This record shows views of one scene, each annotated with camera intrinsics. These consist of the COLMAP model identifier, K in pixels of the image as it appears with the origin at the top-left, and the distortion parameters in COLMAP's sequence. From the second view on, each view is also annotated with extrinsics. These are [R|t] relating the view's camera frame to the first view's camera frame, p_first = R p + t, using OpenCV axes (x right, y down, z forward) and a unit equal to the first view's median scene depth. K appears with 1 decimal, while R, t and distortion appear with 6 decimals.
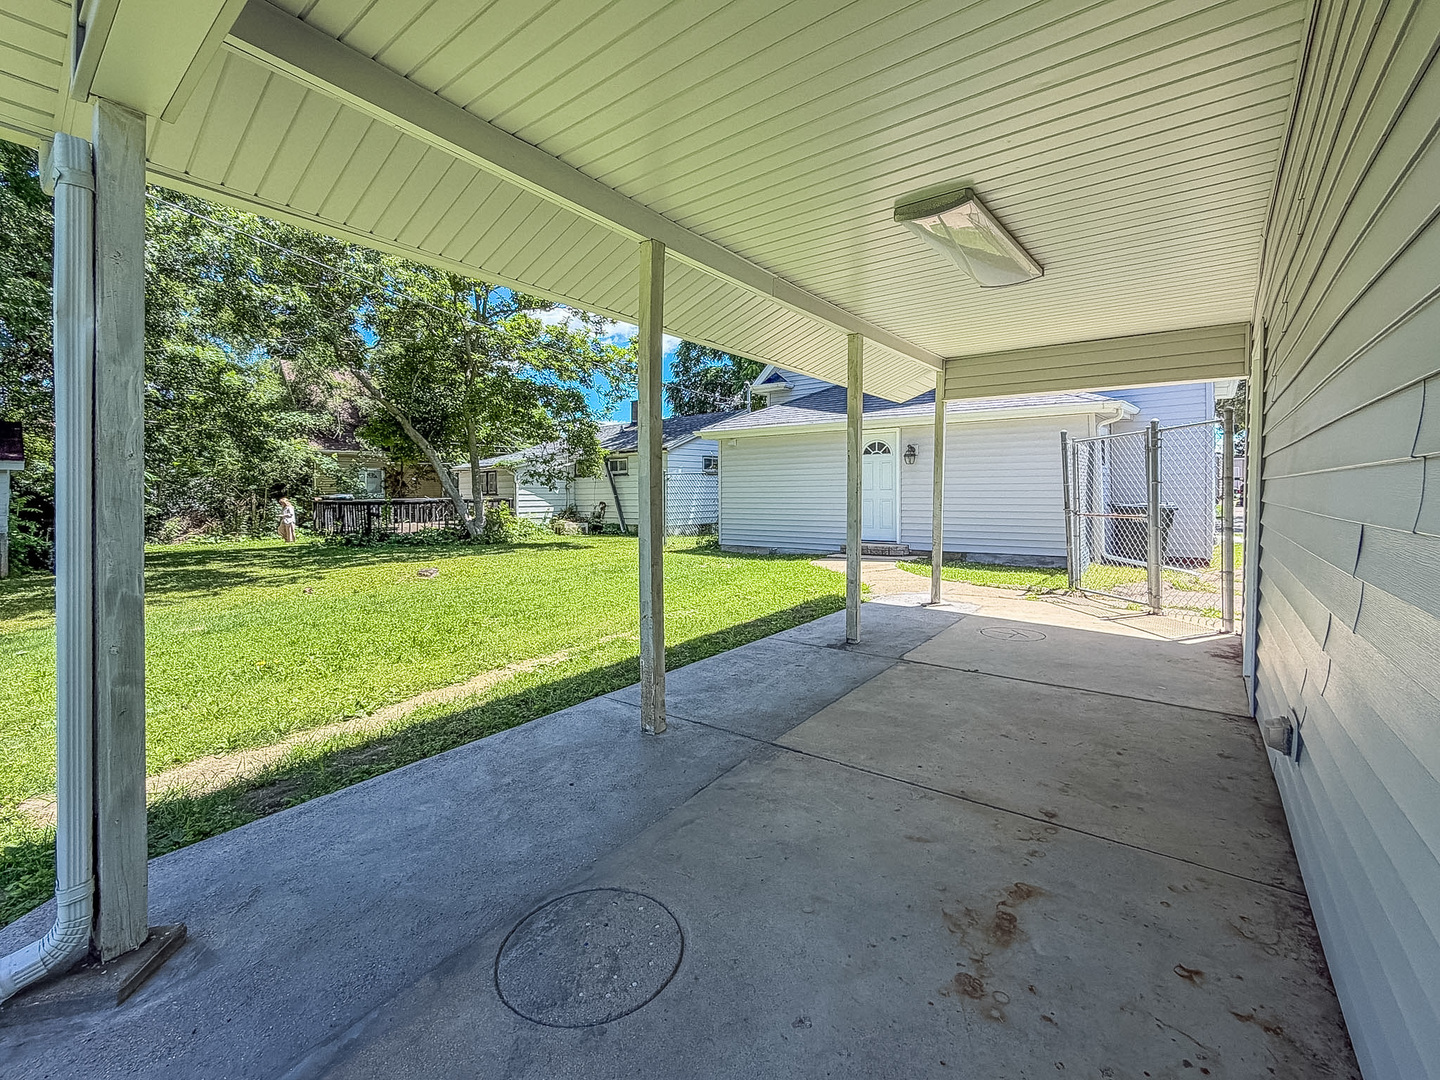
lens RADIAL K [[592.9, 0, 744.1], [0, 592.9, 536.5], [0, 0, 1]] dist [-0.000556, -0.000112]
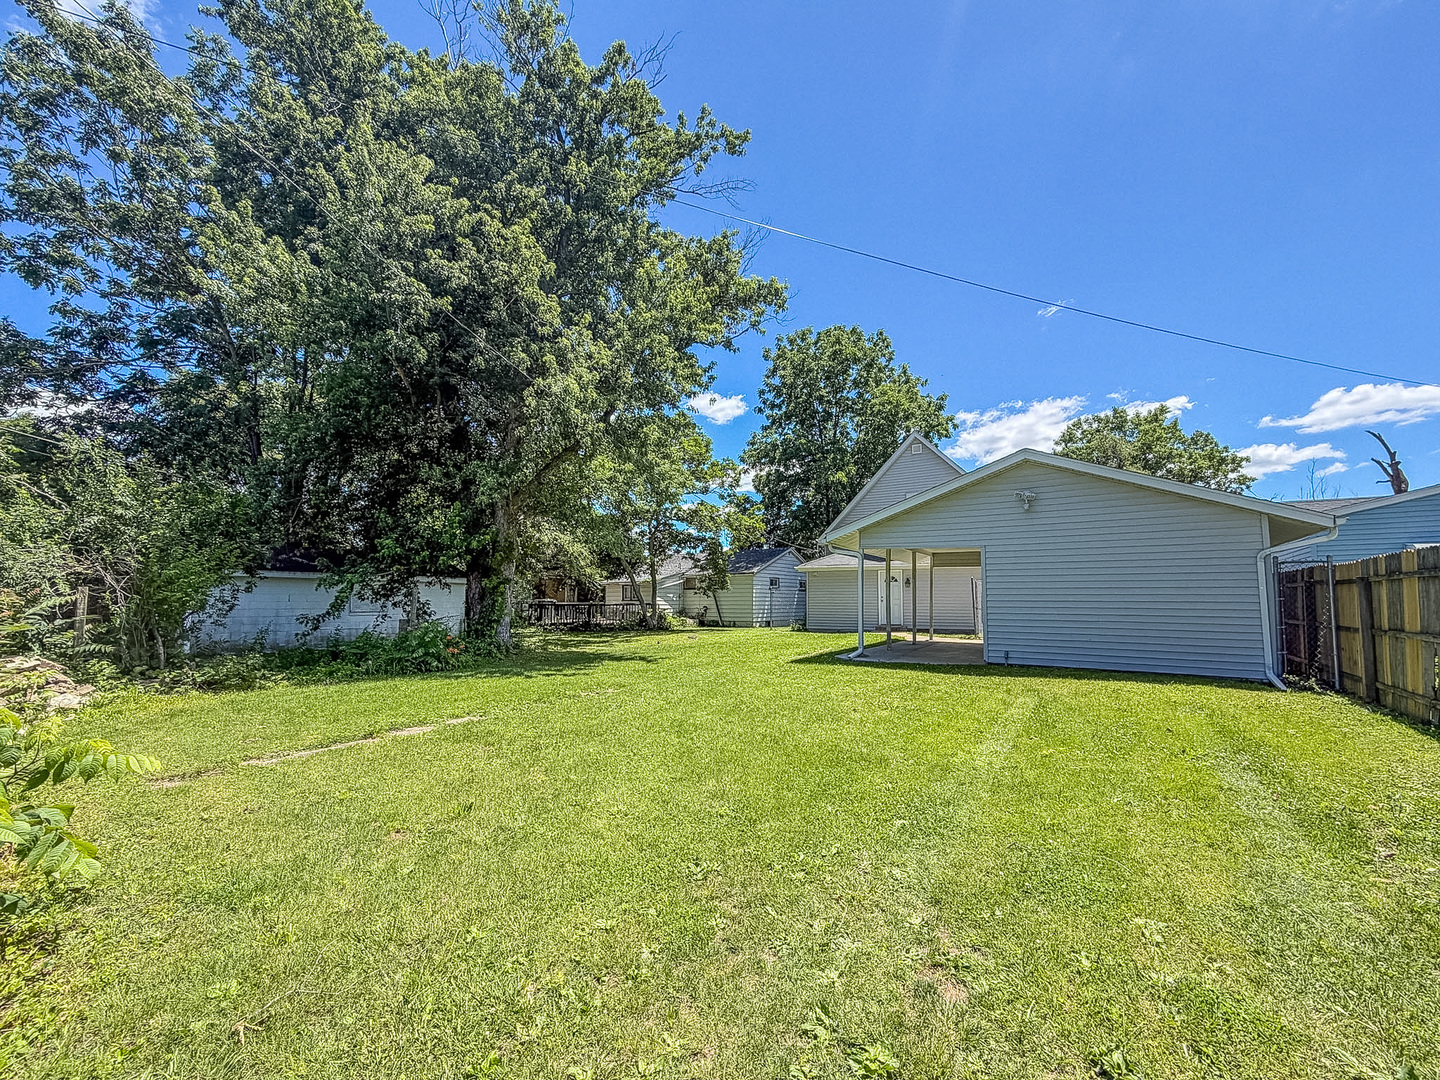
lens RADIAL K [[592.9, 0, 744.1], [0, 592.9, 536.5], [0, 0, 1]] dist [-0.000556, -0.000112]
pose [[0.995030, 0.019776, 0.097593, -0.326936], [-0.001629, 0.983183, -0.182616, 0.053085], [-0.099563, 0.181550, 0.978329, -0.651247]]
